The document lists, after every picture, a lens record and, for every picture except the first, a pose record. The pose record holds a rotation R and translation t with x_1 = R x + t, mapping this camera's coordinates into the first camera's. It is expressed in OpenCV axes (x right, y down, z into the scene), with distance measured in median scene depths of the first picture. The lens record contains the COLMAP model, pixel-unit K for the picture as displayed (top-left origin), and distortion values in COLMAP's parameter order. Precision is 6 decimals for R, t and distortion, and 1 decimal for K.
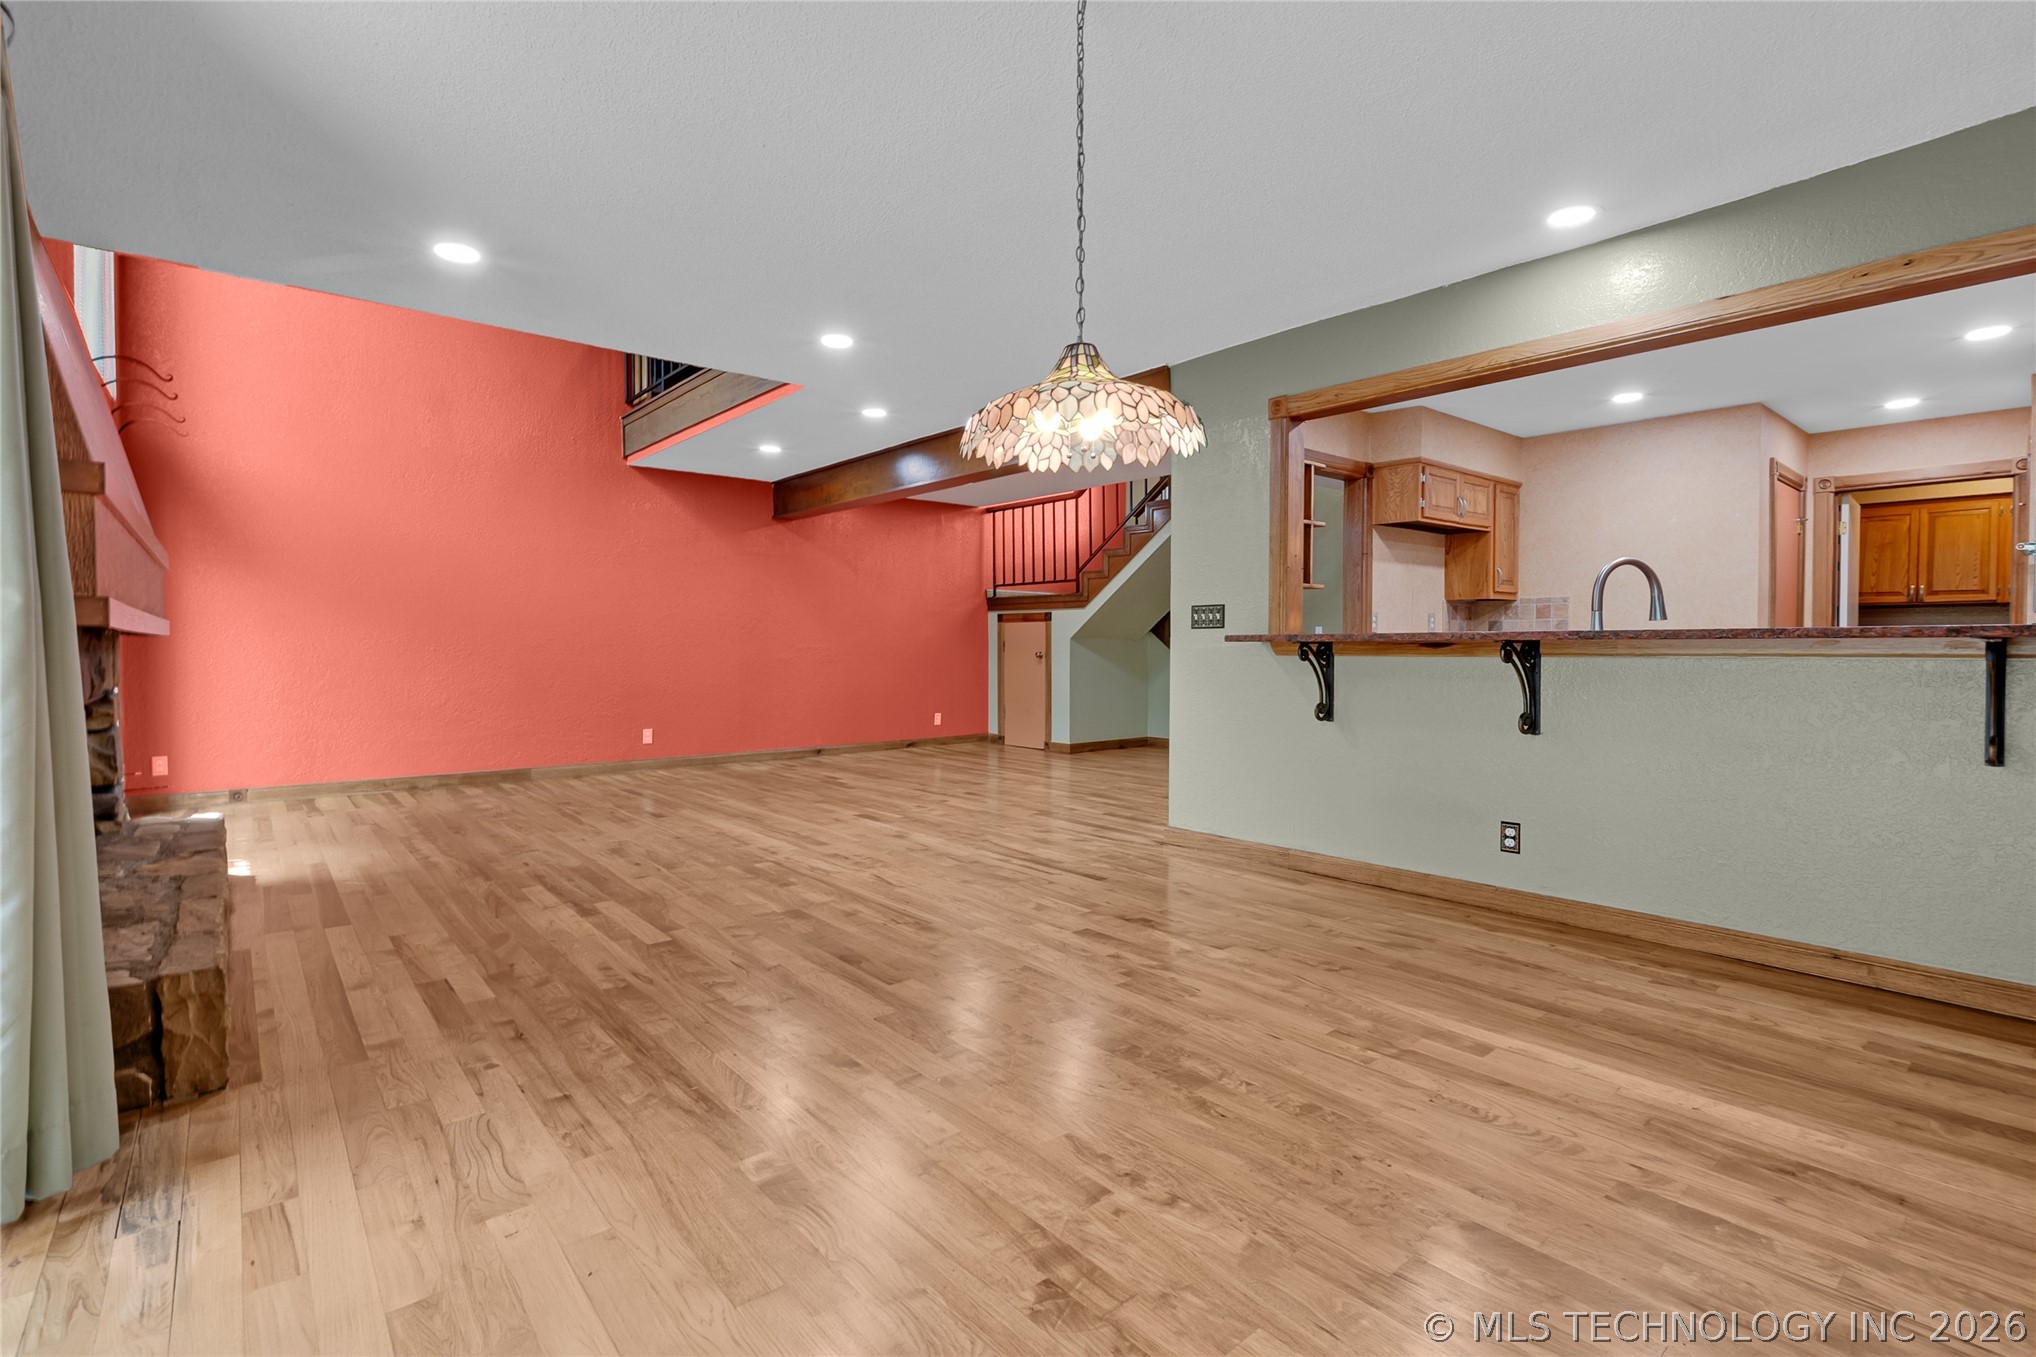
lens RADIAL K [[968.9, 0, 997.3], [0, 968.9, 654.6], [0, 0, 1]] dist [-0.005197, 0.000372]
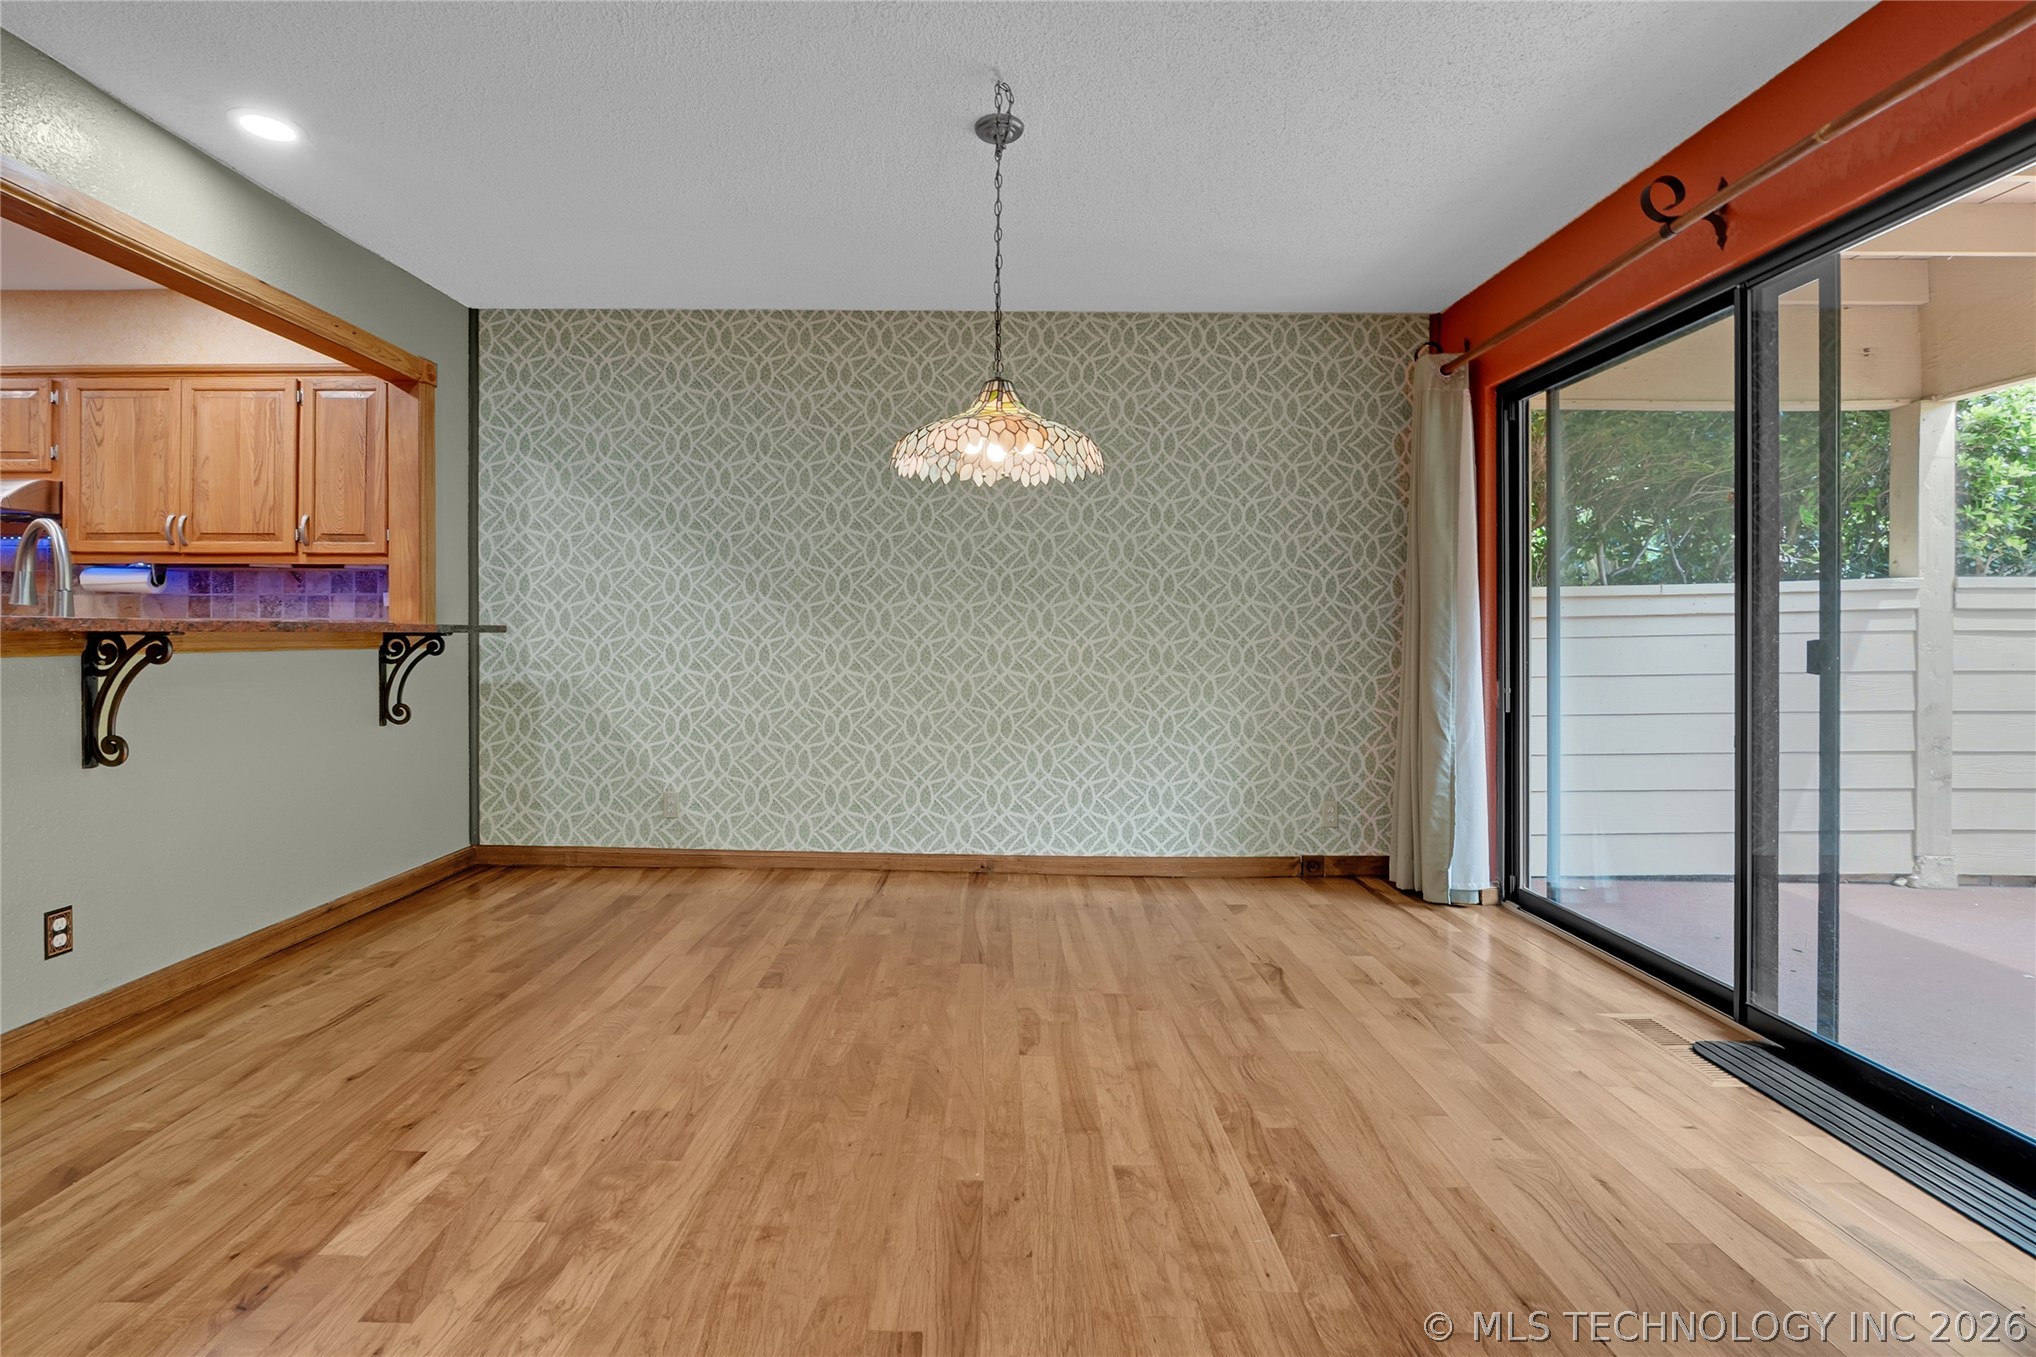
lens RADIAL K [[955.0, 0, 996.7], [0, 955.0, 642.0], [0, 0, 1]] dist [-0.012626, 0.000417]
pose [[-0.781977, -0.005361, 0.623285, -0.360876], [0.002290, 0.999932, 0.011472, -0.012481], [-0.623304, 0.010398, -0.781911, 1.108772]]
